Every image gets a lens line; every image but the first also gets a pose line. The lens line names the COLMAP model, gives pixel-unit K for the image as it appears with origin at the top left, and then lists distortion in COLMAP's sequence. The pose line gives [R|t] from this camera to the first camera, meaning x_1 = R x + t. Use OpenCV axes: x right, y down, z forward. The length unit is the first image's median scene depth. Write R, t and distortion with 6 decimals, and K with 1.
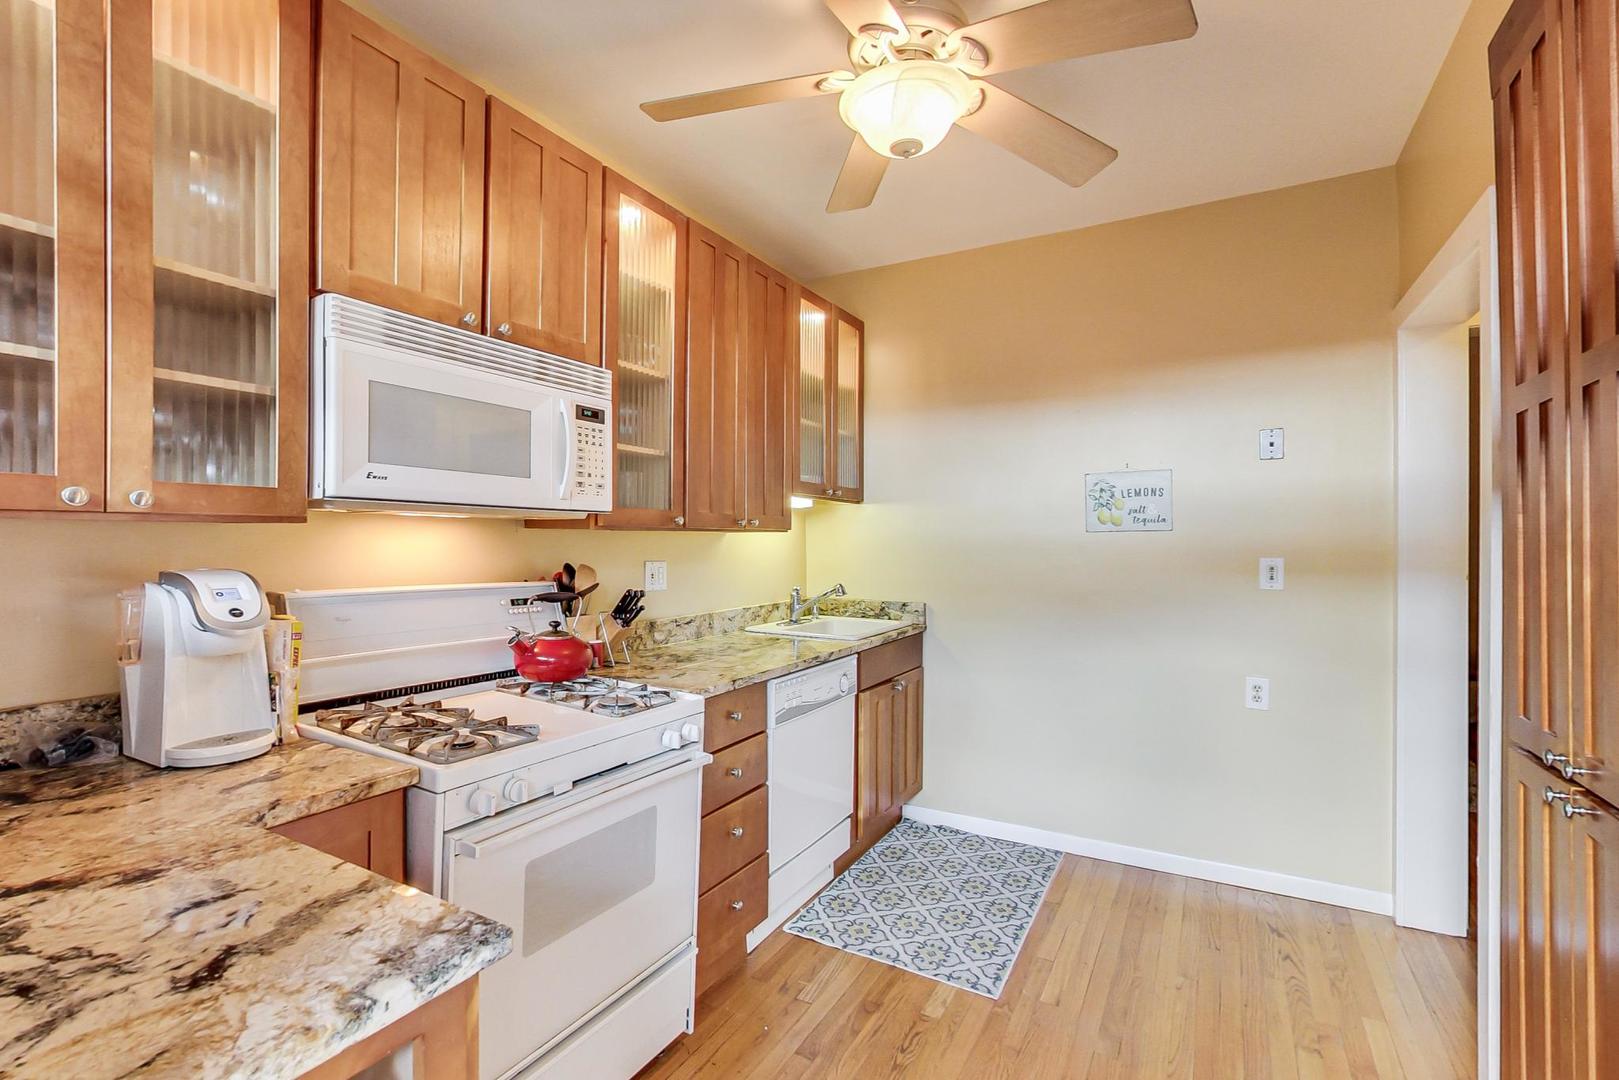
lens RADIAL K [[731.5, 0, 804.4], [0, 731.5, 545.8], [0, 0, 1]] dist [0.001211, -0.000132]
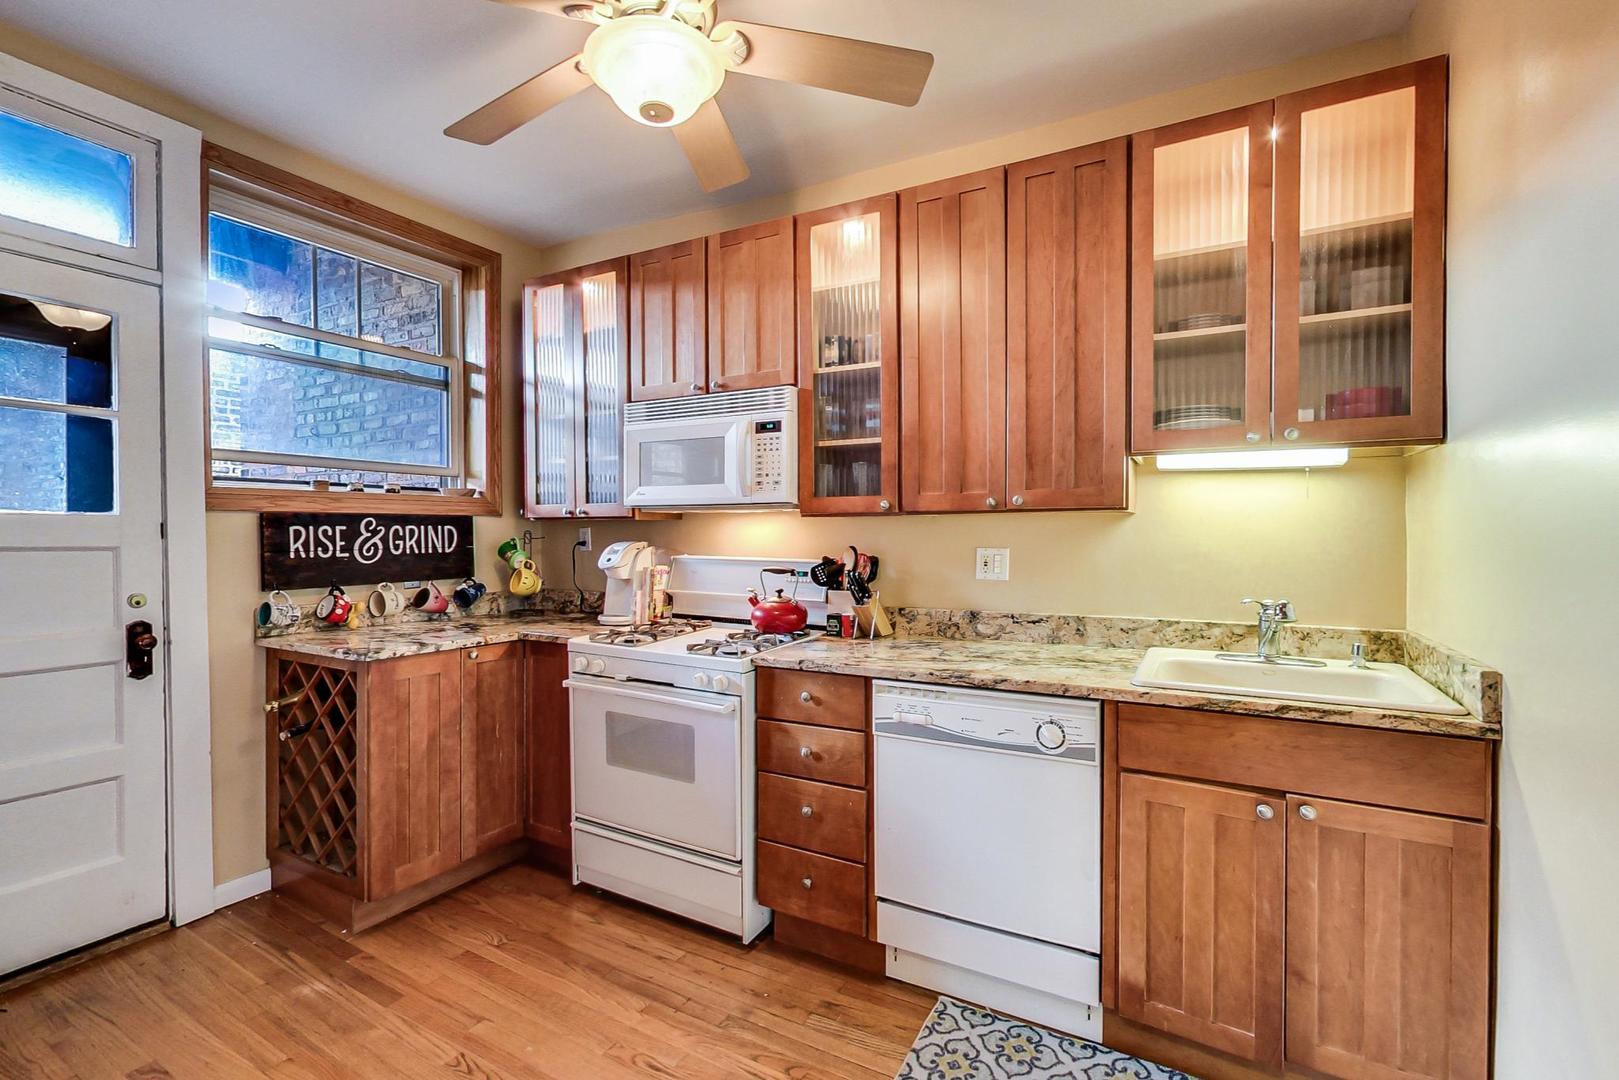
lens RADIAL K [[731.5, 0, 804.4], [0, 731.5, 545.8], [0, 0, 1]] dist [0.001211, -0.000132]
pose [[0.000932, 0.014298, -0.999897, 0.927450], [-0.002806, 0.999894, 0.014295, 0.008116], [0.999996, 0.002793, 0.000972, 1.003620]]
